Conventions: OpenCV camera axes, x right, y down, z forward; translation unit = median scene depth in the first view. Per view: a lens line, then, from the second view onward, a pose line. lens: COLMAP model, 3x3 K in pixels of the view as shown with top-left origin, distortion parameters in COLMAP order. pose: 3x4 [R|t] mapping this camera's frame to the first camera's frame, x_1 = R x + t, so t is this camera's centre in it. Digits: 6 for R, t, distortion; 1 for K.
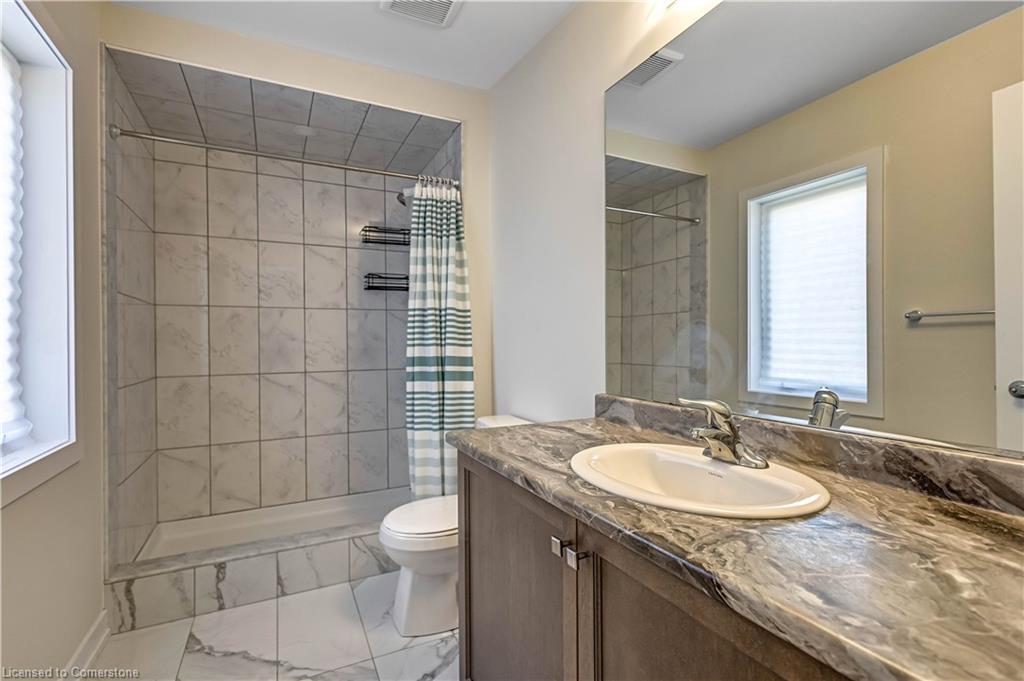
lens RADIAL K [[475.7, 0, 519.3], [0, 475.7, 342.2], [0, 0, 1]] dist [0.006354, -0.000090]
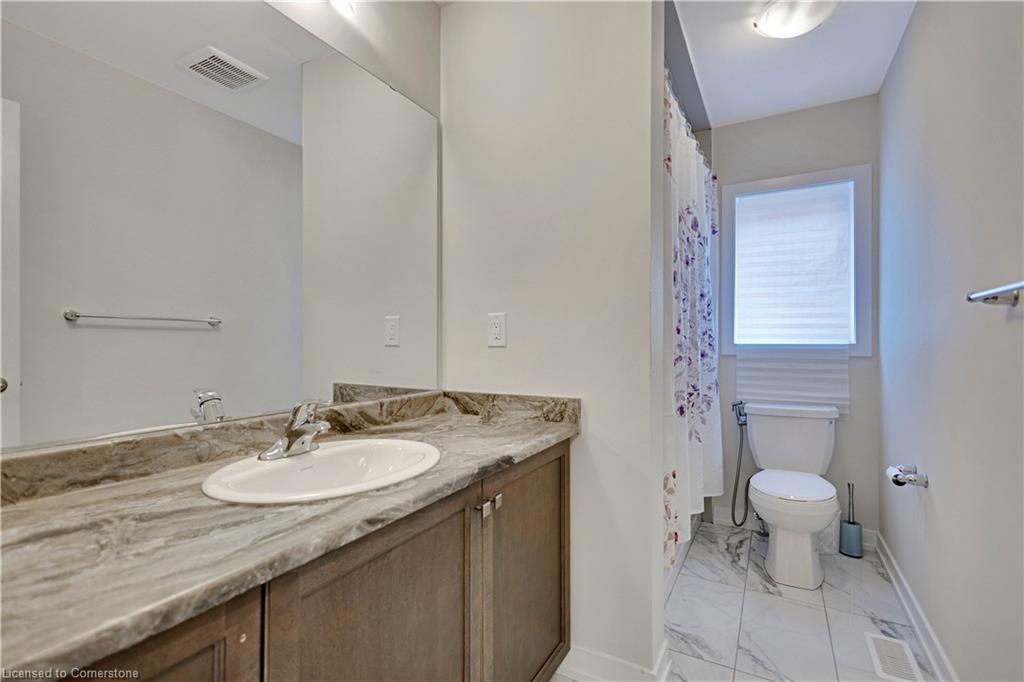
lens RADIAL K [[475.7, 0, 518.3], [0, 475.7, 341.4], [0, 0, 1]] dist [0.006354, -0.000090]
pose [[-0.572531, 0.006379, 0.819859, -0.839487], [0.001095, 0.999975, -0.007016, 0.001787], [-0.819883, -0.003119, -0.572523, 1.365787]]
